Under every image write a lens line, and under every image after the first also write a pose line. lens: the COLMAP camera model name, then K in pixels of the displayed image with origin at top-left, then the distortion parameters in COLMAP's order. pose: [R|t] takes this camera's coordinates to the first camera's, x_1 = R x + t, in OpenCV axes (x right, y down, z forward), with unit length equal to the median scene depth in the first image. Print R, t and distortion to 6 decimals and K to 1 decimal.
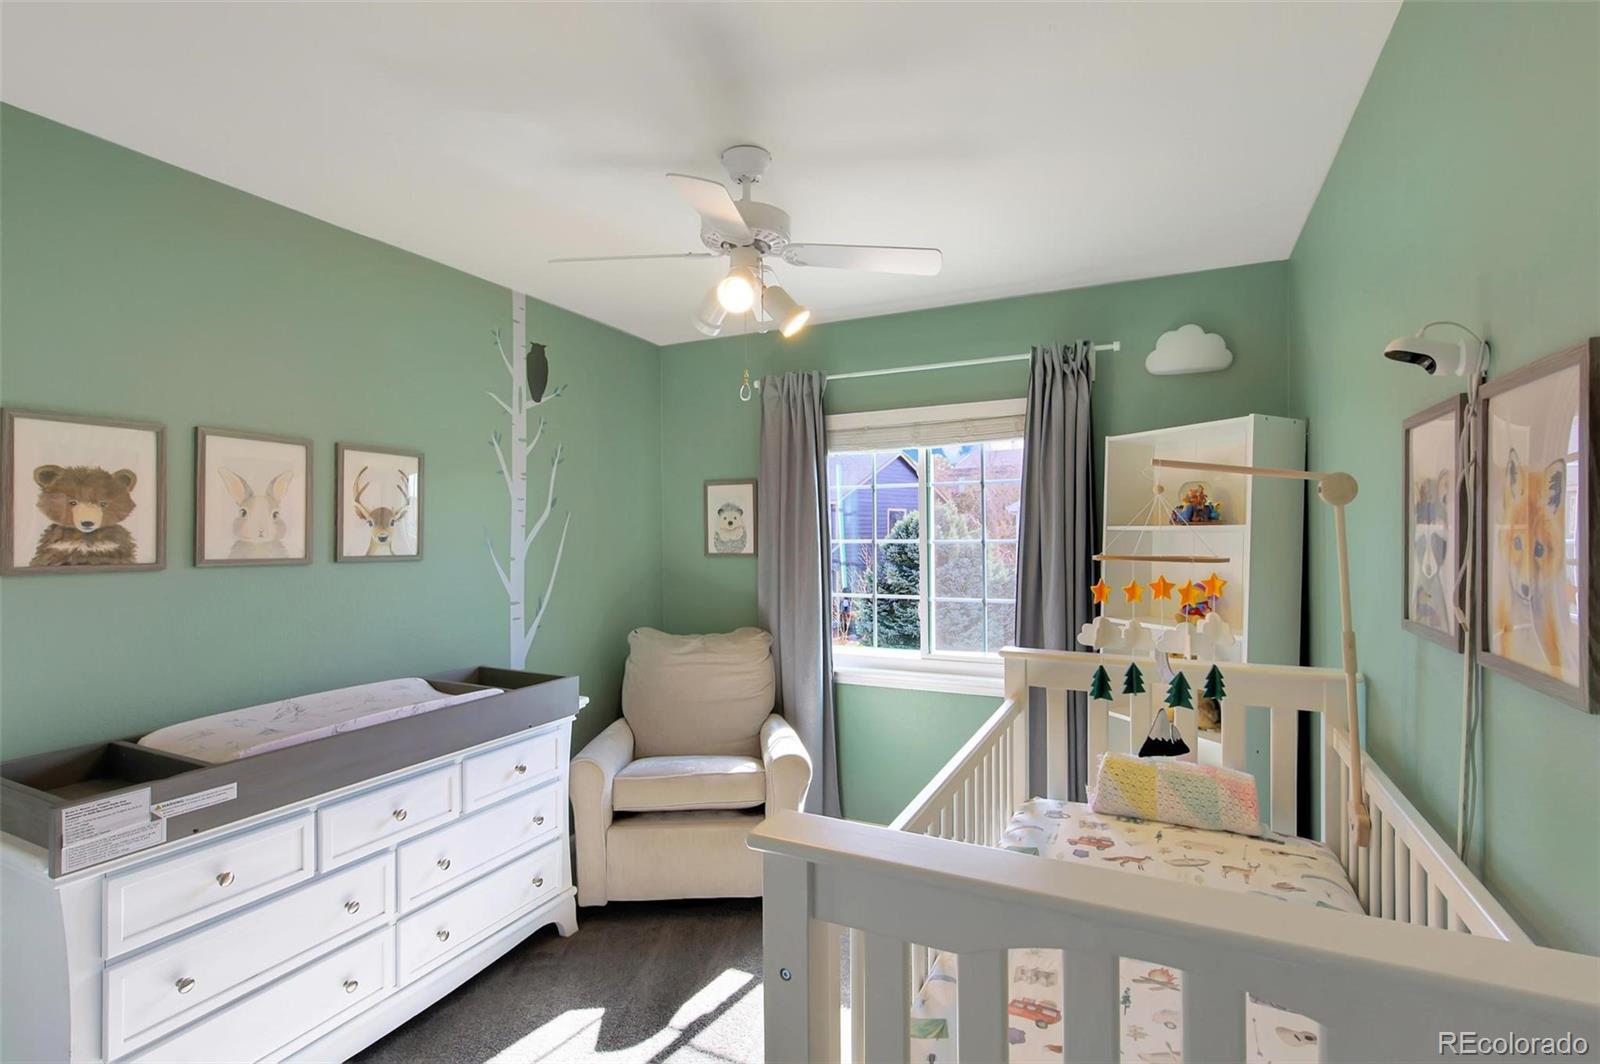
lens RADIAL K [[743.8, 0, 795.0], [0, 743.8, 535.1], [0, 0, 1]] dist [0.004068, -0.001323]
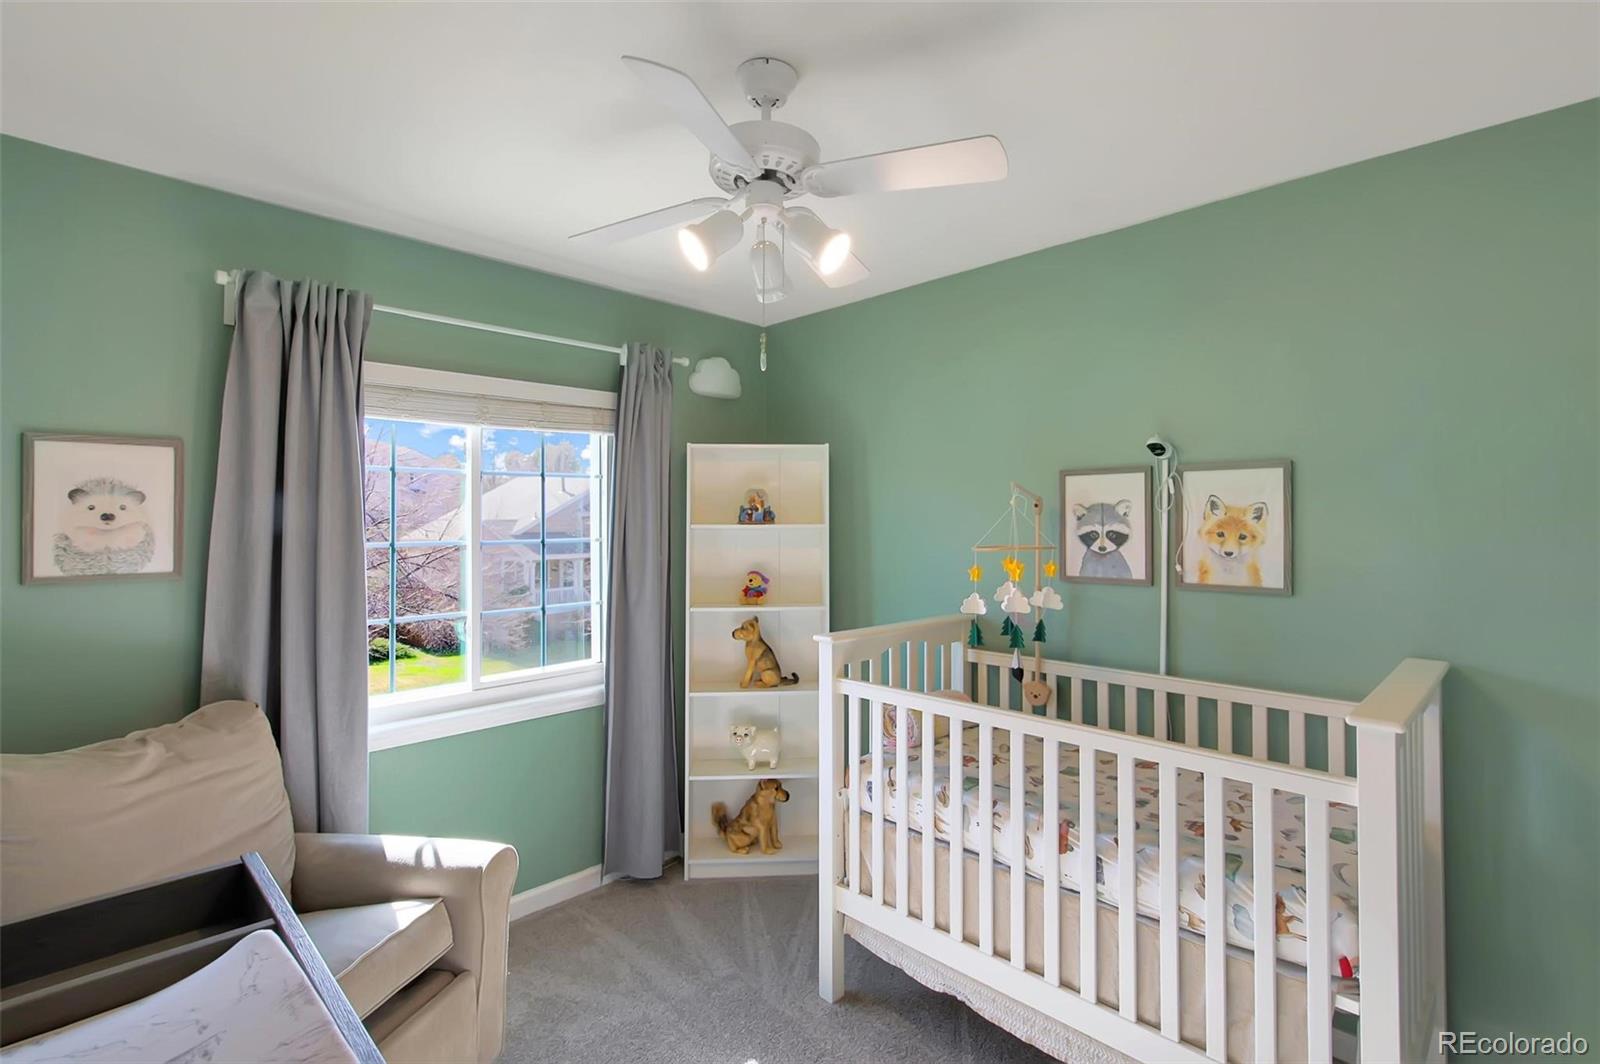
lens RADIAL K [[743.8, 0, 794.4], [0, 743.8, 514.9], [0, 0, 1]] dist [0.004068, -0.001323]
pose [[0.320525, 0.016794, 0.947091, -0.433368], [0.013688, 0.999656, -0.022359, 0.000721], [-0.947141, 0.020131, 0.320185, 0.378055]]
